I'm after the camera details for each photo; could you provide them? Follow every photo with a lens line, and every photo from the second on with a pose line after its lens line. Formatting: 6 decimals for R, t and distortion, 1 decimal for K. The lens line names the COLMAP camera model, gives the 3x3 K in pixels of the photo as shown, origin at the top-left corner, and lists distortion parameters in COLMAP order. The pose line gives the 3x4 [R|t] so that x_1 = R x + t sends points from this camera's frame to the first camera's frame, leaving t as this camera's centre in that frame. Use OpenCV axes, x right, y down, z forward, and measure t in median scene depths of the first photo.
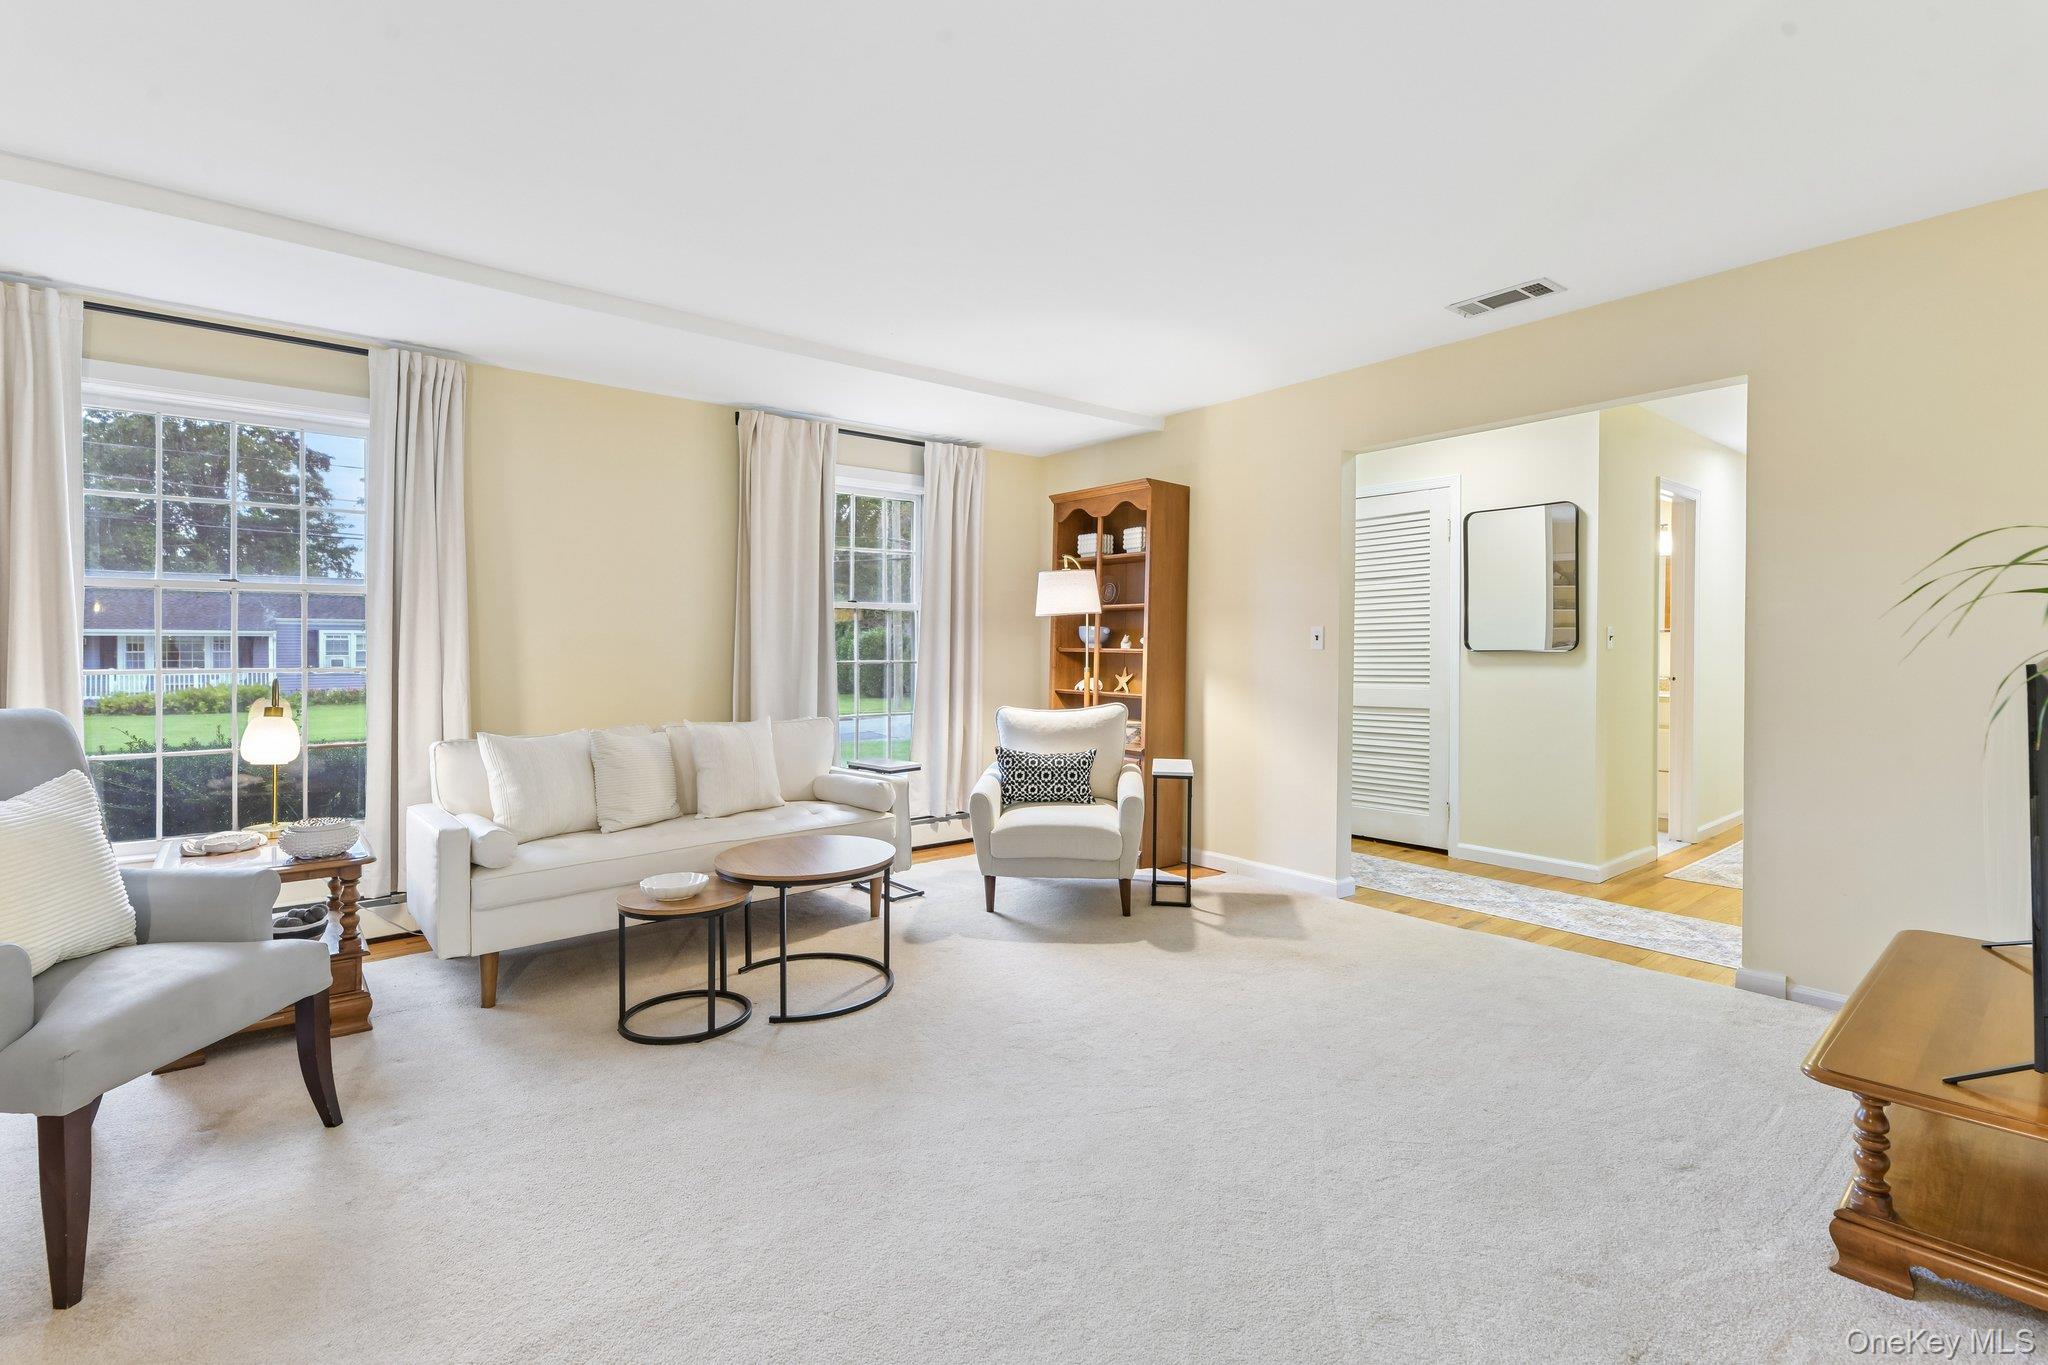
lens RADIAL K [[920.9, 0, 1025.3], [0, 920.9, 646.9], [0, 0, 1]] dist [0.000311, -0.000026]
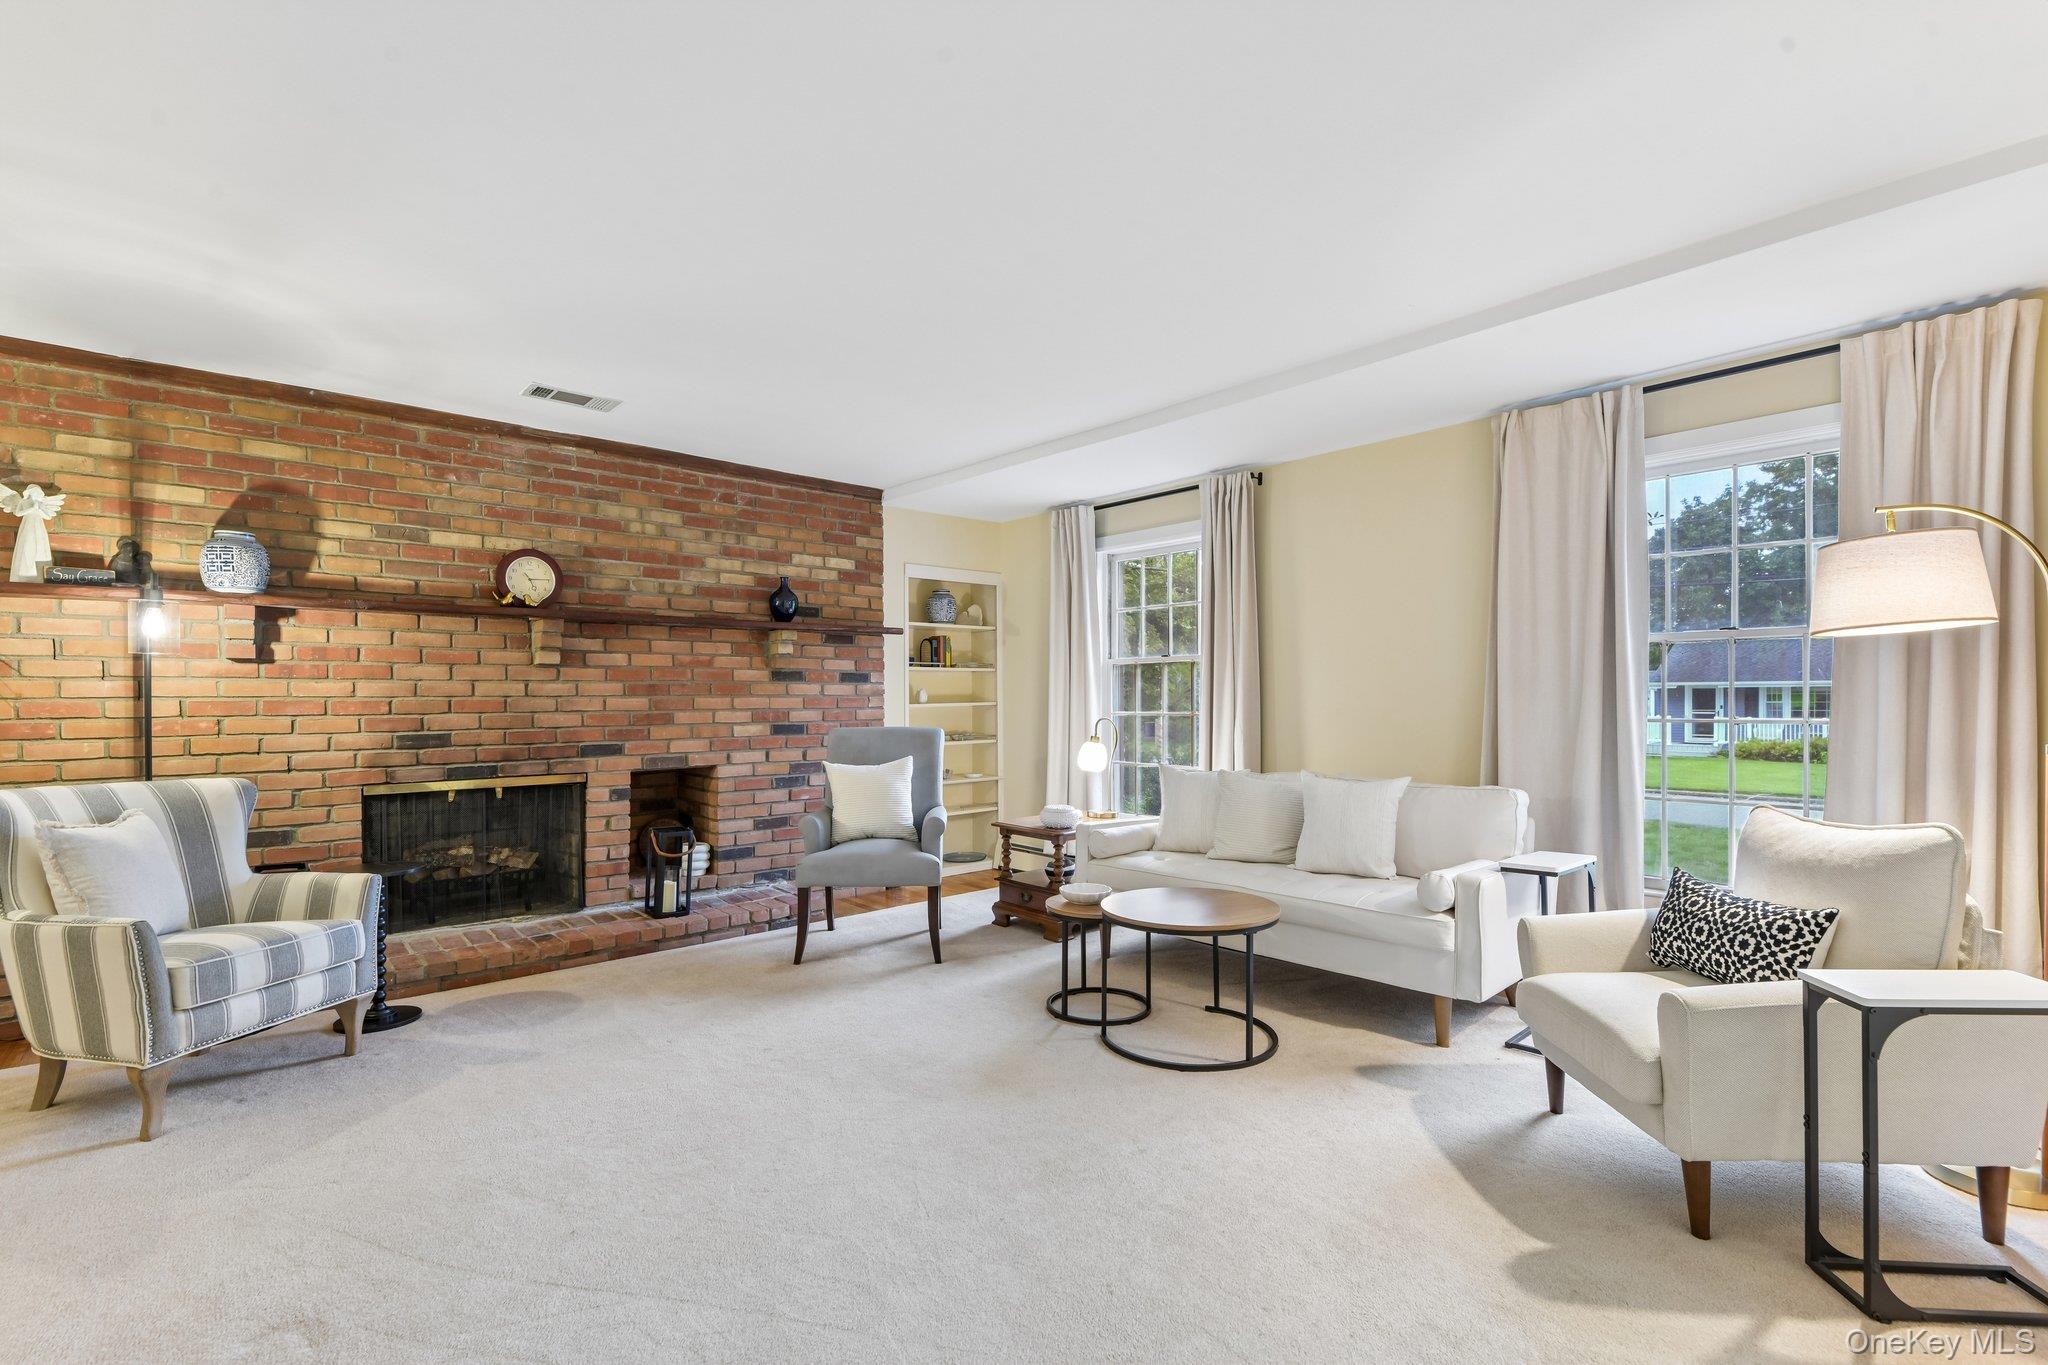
lens RADIAL K [[924.4, 0, 1026.3], [0, 924.4, 702.2], [0, 0, 1]] dist [0.002614, -0.000439]
pose [[0.037126, 0.004294, -0.999301, 0.645587], [0.001388, 0.999990, 0.004348, -0.000837], [0.999310, -0.001548, 0.037120, 0.665290]]
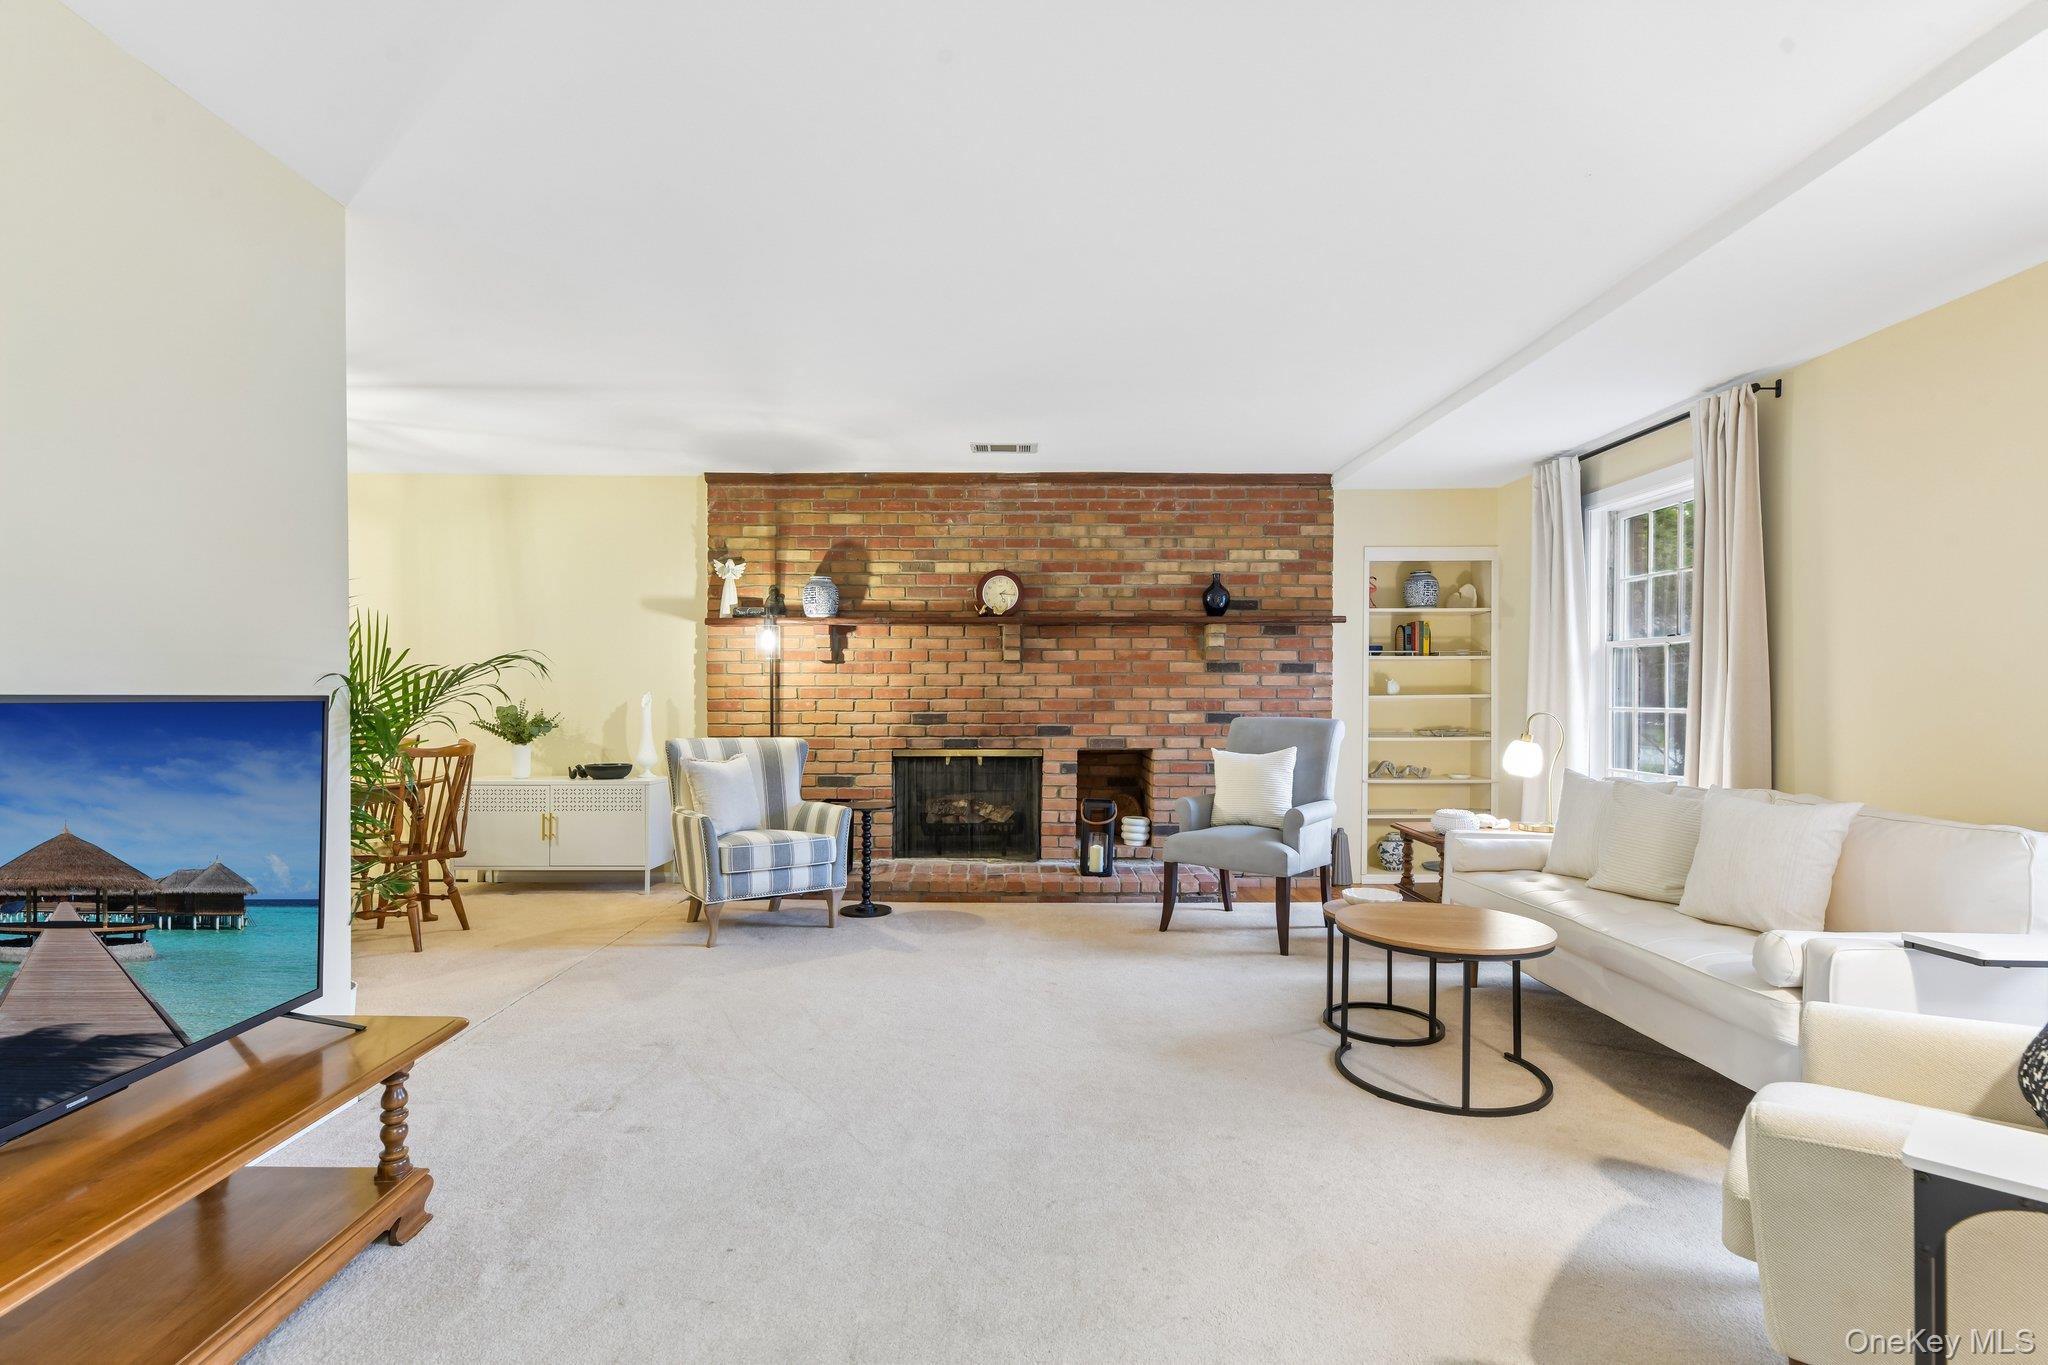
lens RADIAL K [[960.0, 0, 1019.6], [0, 960.0, 699.4], [0, 0, 1]] dist [0.002357, -0.000275]
pose [[-0.639708, 0.005201, -0.768601, 0.614405], [-0.003153, 0.999951, 0.009390, 0.002798], [0.768612, 0.008430, -0.639660, 1.081188]]
